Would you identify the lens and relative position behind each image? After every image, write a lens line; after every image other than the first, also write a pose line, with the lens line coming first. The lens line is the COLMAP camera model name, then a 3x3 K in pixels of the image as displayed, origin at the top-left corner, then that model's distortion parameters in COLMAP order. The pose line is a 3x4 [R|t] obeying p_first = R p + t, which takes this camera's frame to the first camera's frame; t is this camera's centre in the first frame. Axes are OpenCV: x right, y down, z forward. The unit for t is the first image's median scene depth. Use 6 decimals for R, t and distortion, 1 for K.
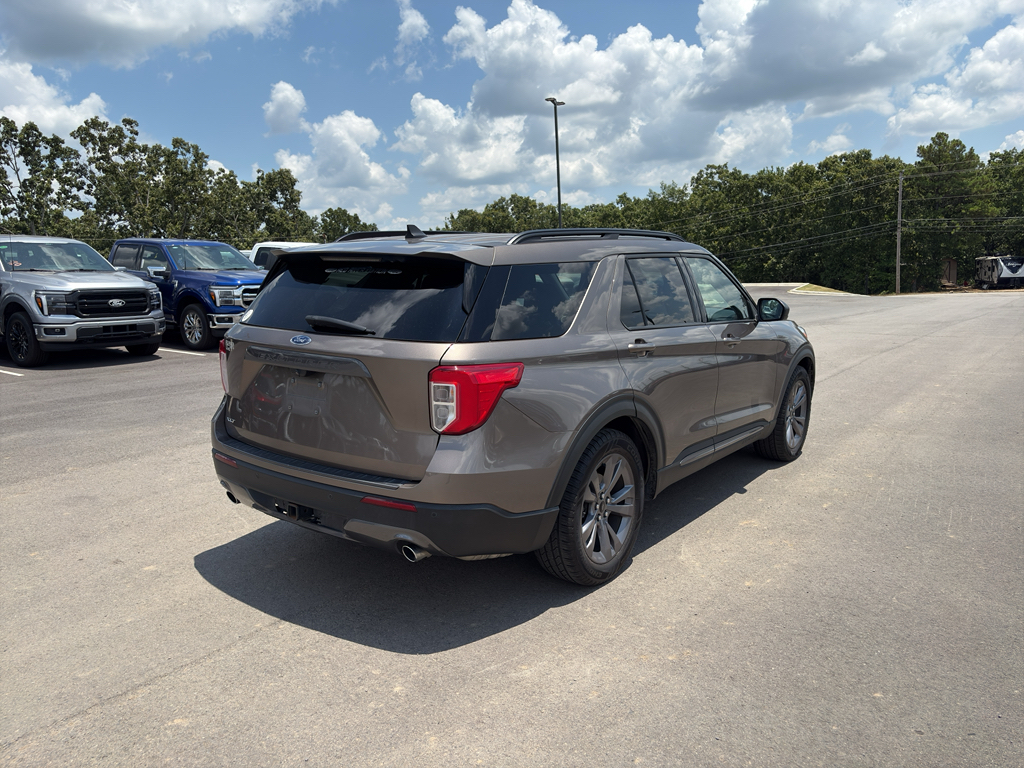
lens RADIAL K [[776.9, 0, 489.2], [0, 776.9, 410.8], [0, 0, 1]] dist [0.037727, -0.027855]
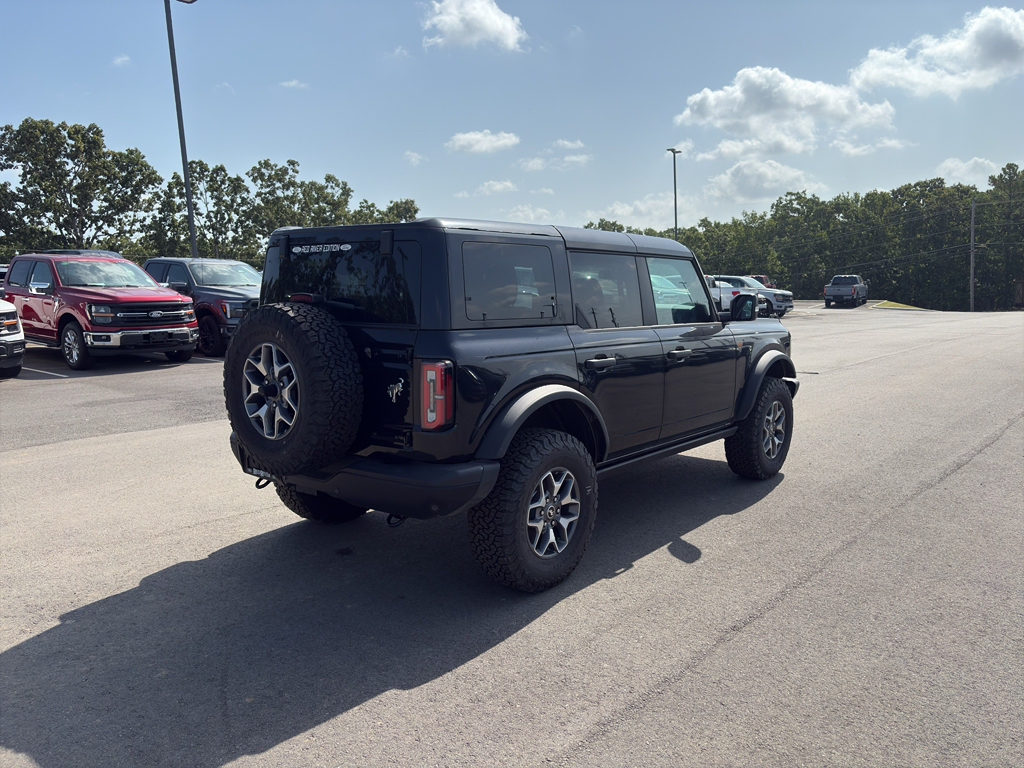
lens RADIAL K [[776.9, 0, 502.2], [0, 776.9, 380.0], [0, 0, 1]] dist [0.037727, -0.027855]
pose [[0.997774, 0.012400, -0.065519, -0.057520], [-0.016438, 0.997975, -0.061451, 0.024302], [0.064625, 0.062392, 0.995957, -0.122967]]
